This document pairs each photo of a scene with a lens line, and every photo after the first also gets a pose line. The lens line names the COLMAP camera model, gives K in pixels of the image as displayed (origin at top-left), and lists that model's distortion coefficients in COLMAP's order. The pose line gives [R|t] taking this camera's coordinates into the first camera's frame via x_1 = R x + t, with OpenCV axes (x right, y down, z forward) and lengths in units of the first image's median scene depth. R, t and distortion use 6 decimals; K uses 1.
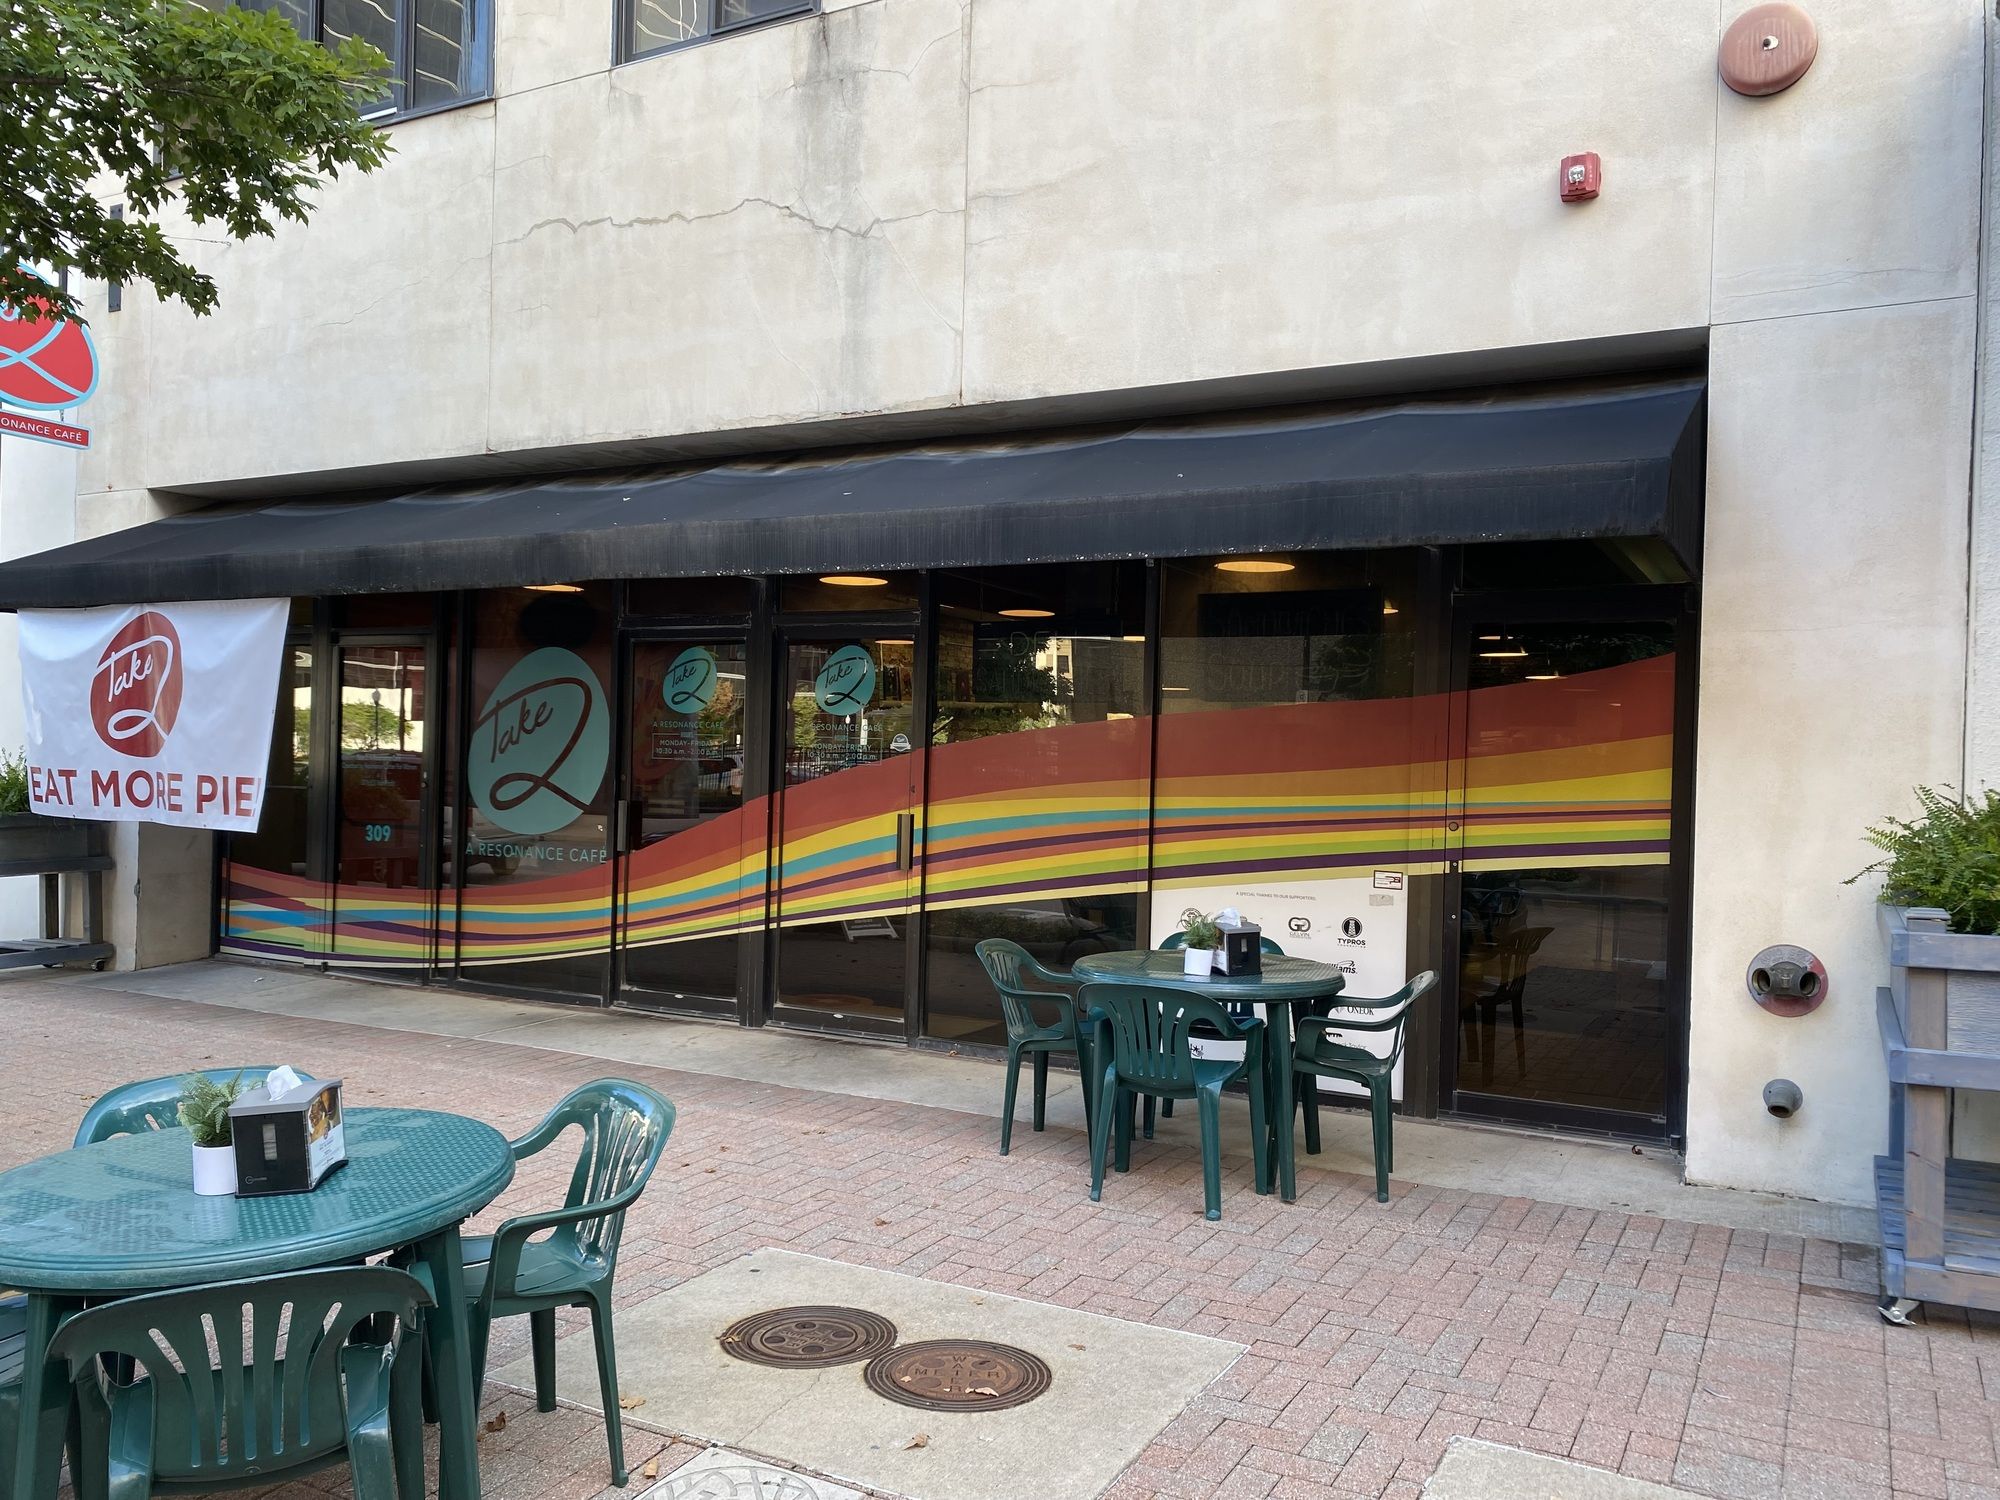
lens RADIAL K [[1531.9, 0, 998.9], [0, 1531.9, 772.1], [0, 0, 1]] dist [0.008467, 0.001880]
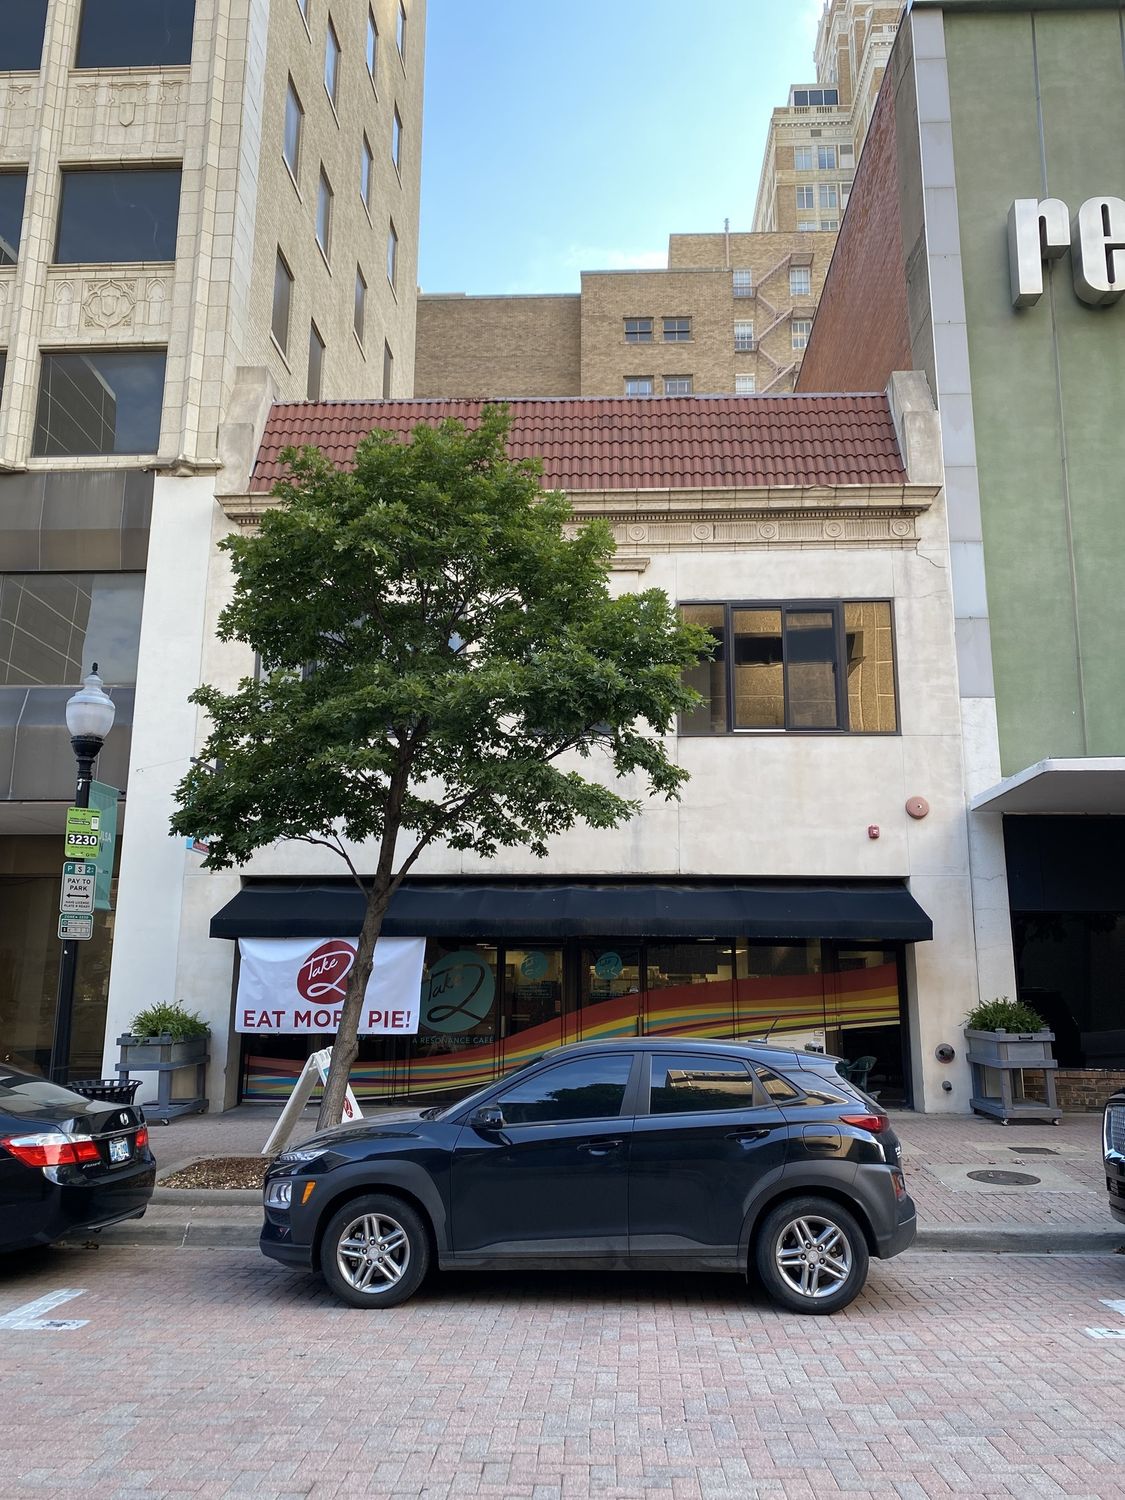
lens RADIAL K [[1159.3, 0, 573.2], [0, 1159.3, 739.3], [0, 0, 1]] dist [0.095297, -0.144367]
pose [[0.888509, 0.074596, 0.452755, -1.269892], [0.021502, 0.978845, -0.203472, -0.040460], [-0.458355, 0.190522, 0.868108, -0.939142]]
